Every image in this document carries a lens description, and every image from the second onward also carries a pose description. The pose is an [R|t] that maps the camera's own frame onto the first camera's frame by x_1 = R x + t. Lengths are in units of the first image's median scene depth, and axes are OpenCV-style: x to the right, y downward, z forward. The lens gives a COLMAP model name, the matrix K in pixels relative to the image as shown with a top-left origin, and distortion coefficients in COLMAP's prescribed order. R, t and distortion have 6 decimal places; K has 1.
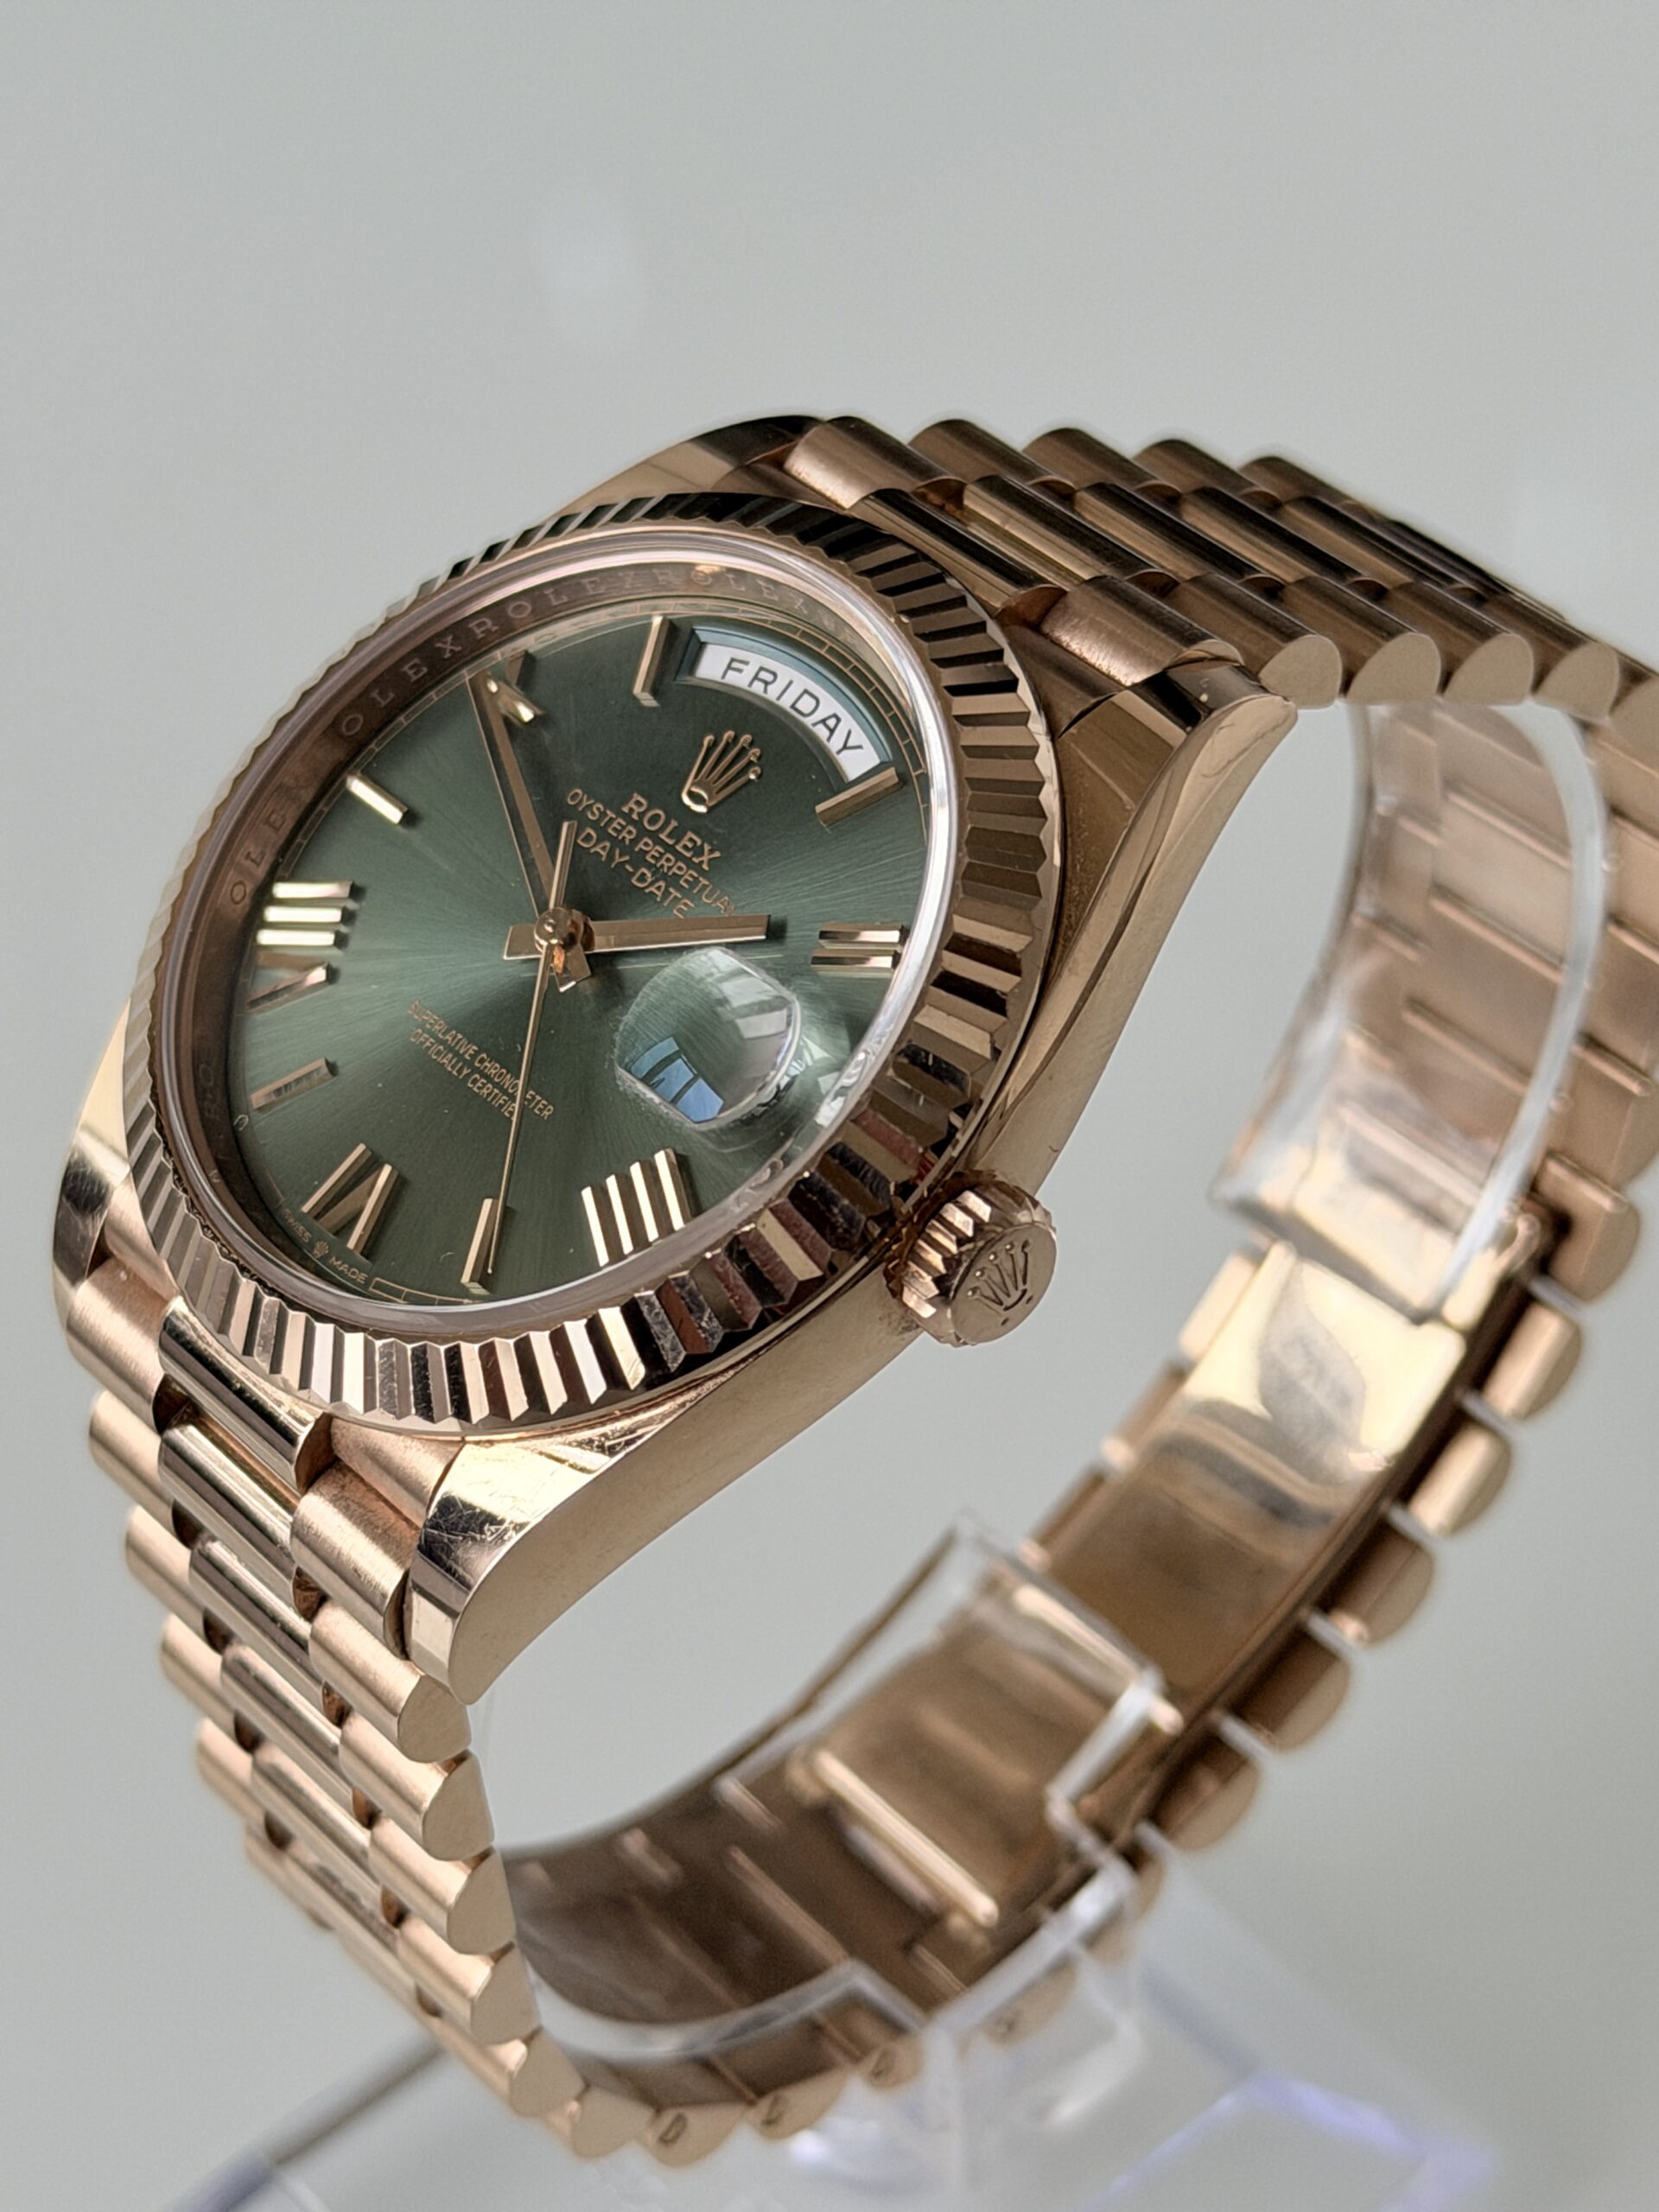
lens RADIAL K [[5150.9, 0, 829.5], [0, 5150.9, 1106.0], [0, 0, 1]] dist [0.066126, -0.048179]
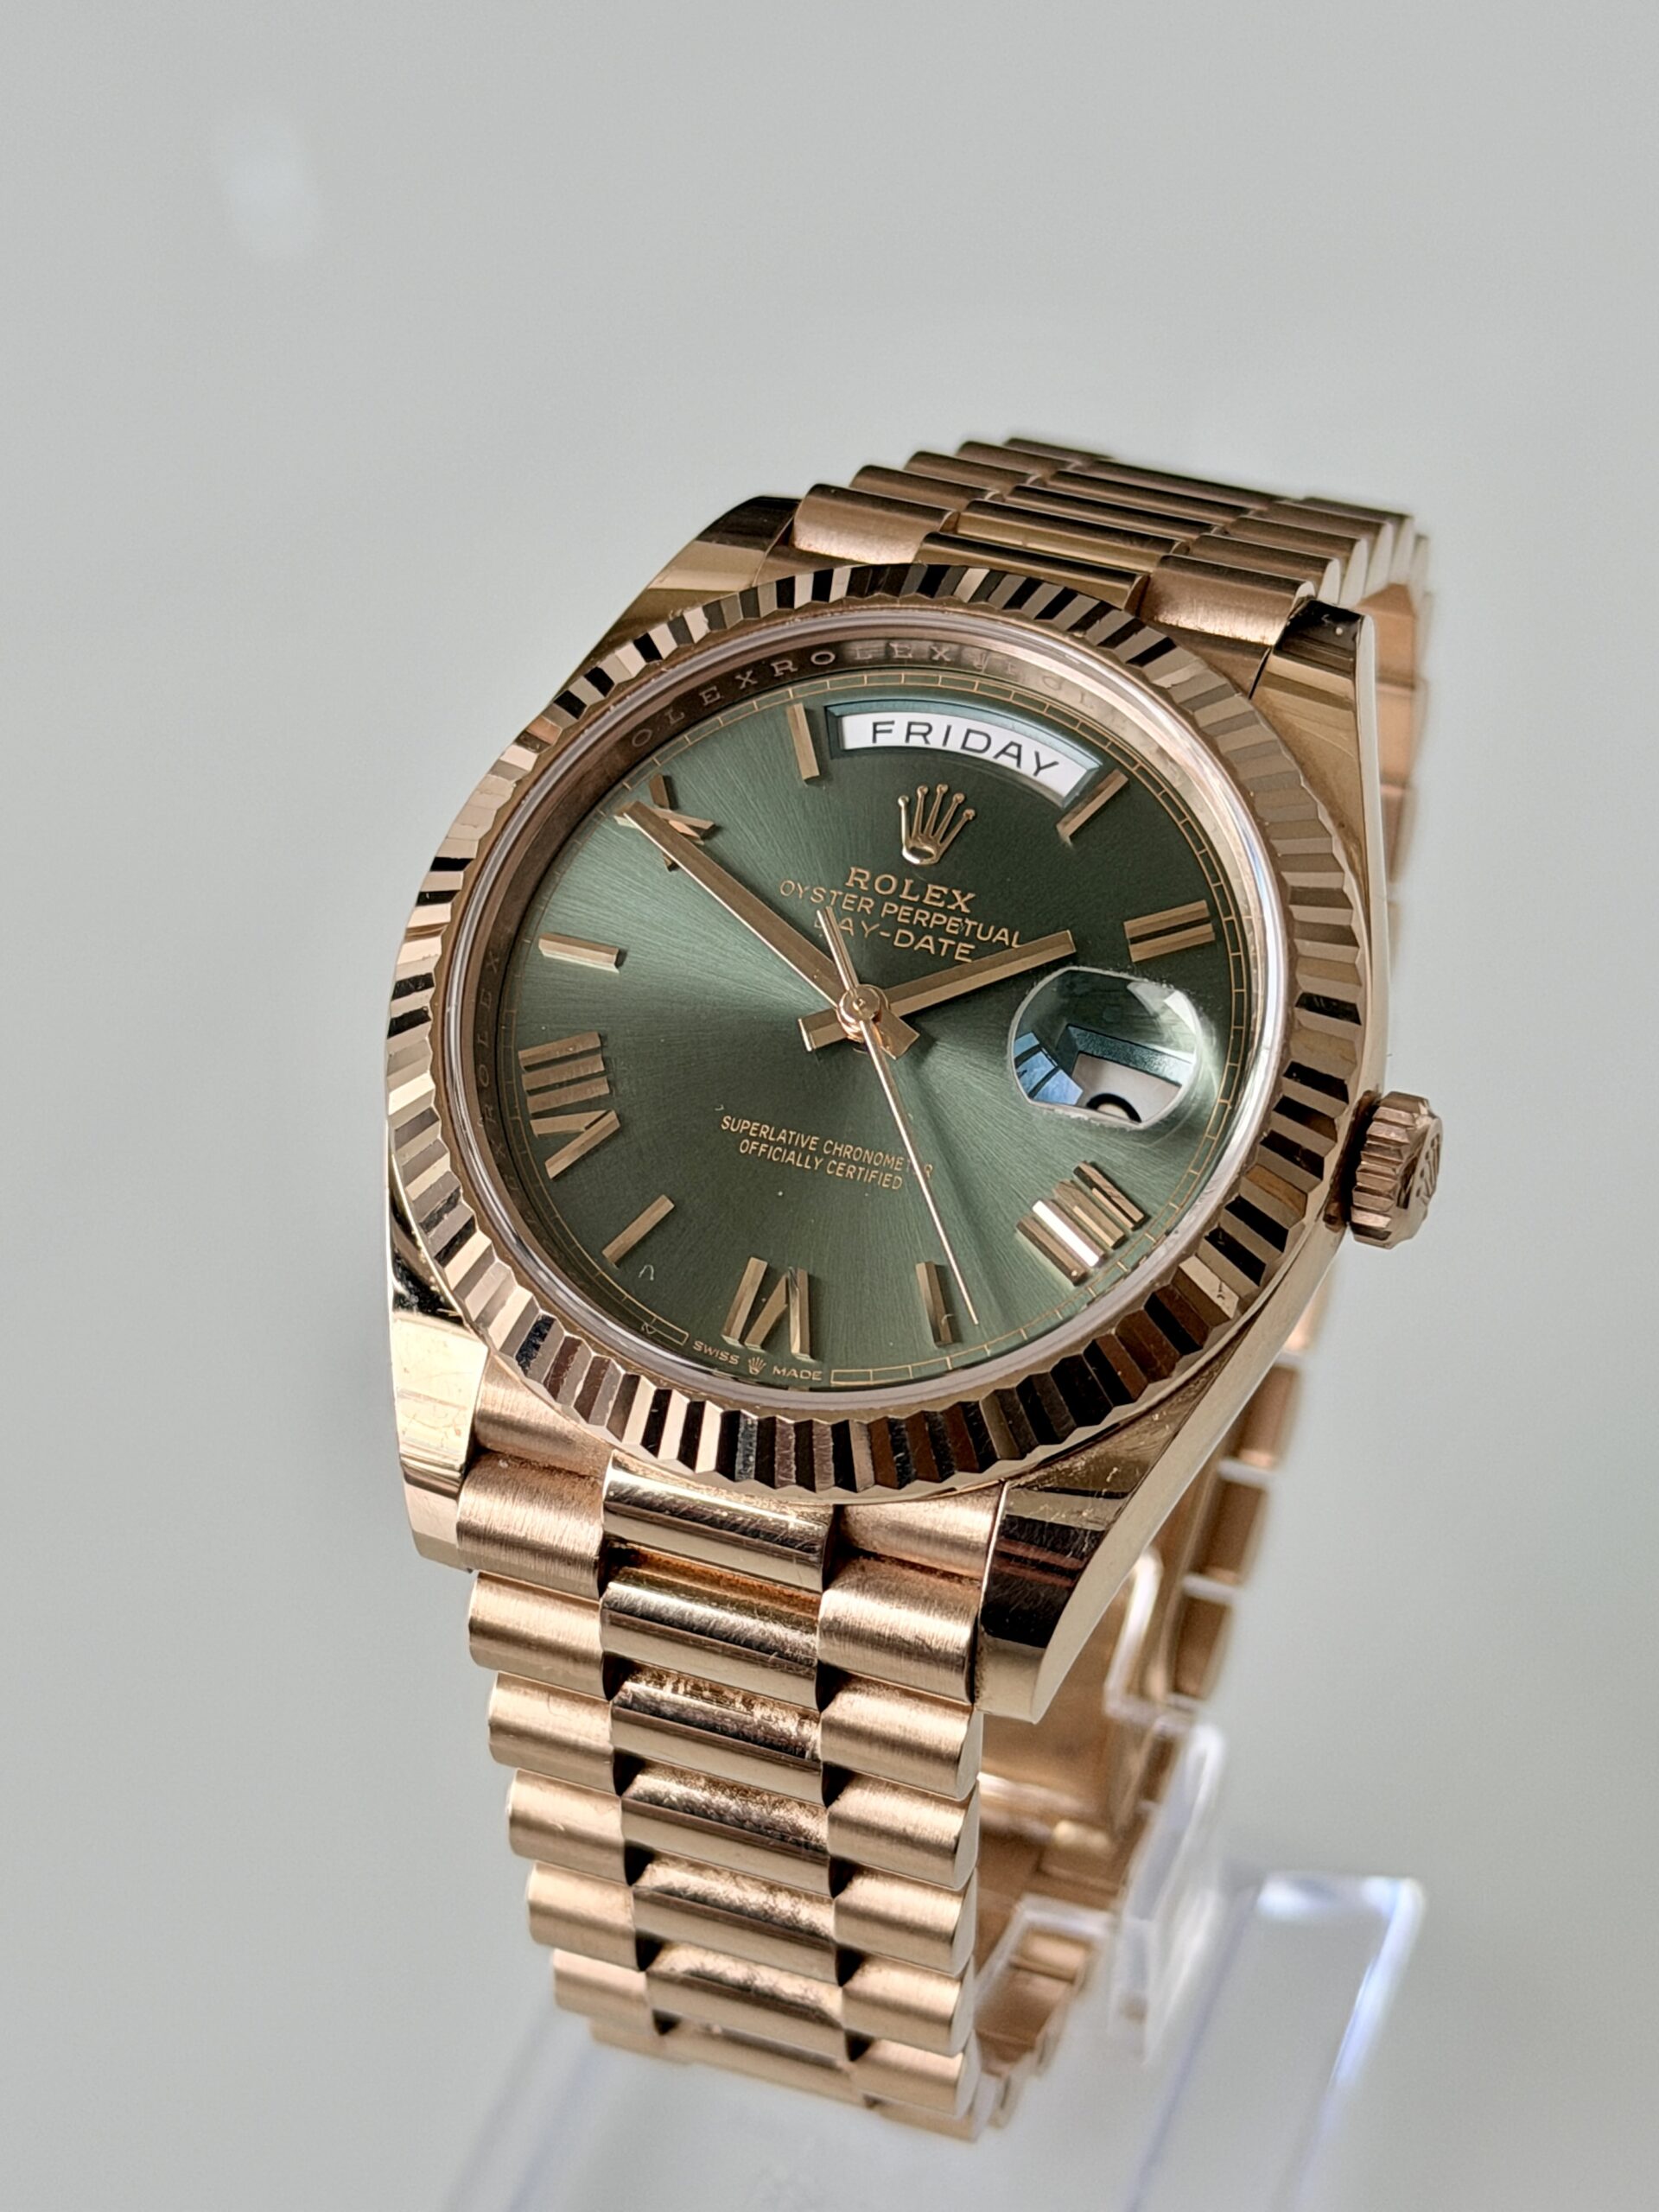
lens RADIAL K [[5150.9, 0, 829.5], [0, 5150.9, 1106.0], [0, 0, 1]] dist [0.066126, -0.048179]
pose [[0.865794, -0.300941, 0.399795, -0.484909], [0.299368, 0.951706, 0.068075, -0.088314], [-0.400974, 0.060747, 0.914073, 0.035855]]
